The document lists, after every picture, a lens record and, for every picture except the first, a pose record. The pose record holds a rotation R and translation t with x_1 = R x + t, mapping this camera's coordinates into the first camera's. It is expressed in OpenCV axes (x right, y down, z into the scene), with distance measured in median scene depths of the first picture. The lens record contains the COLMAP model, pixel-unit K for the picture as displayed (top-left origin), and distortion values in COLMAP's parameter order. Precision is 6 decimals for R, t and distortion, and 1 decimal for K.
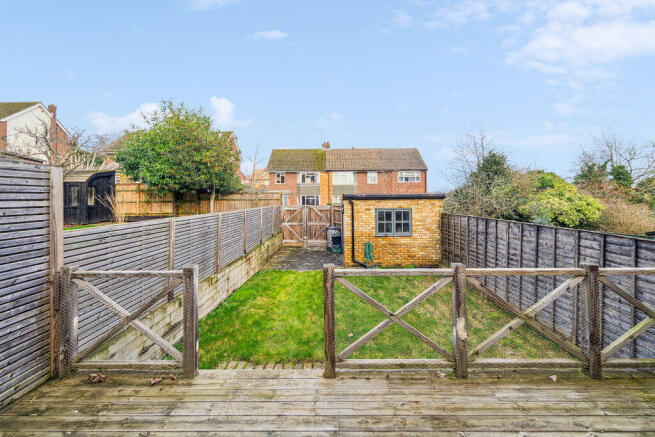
lens RADIAL K [[306.7, 0, 328.2], [0, 306.7, 203.1], [0, 0, 1]] dist [0.003649, 0.000629]
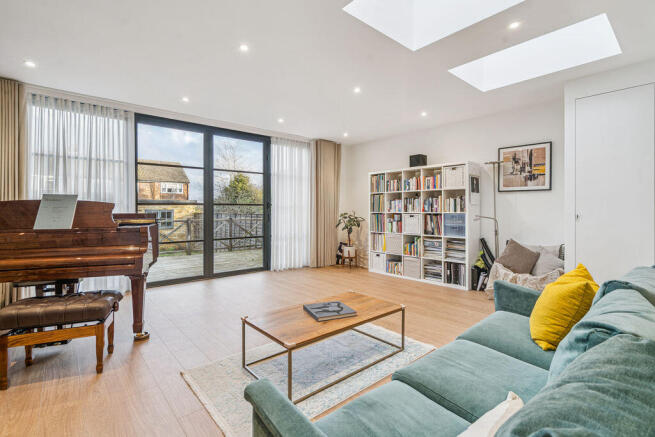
lens RADIAL K [[306.7, 0, 326.3], [0, 306.7, 213.0], [0, 0, 1]] dist [0.003649, 0.000629]
pose [[0.752408, -0.001793, 0.658695, -0.104807], [0.009465, 0.999922, -0.008091, 0.038666], [-0.658630, 0.012322, 0.752366, -0.424540]]
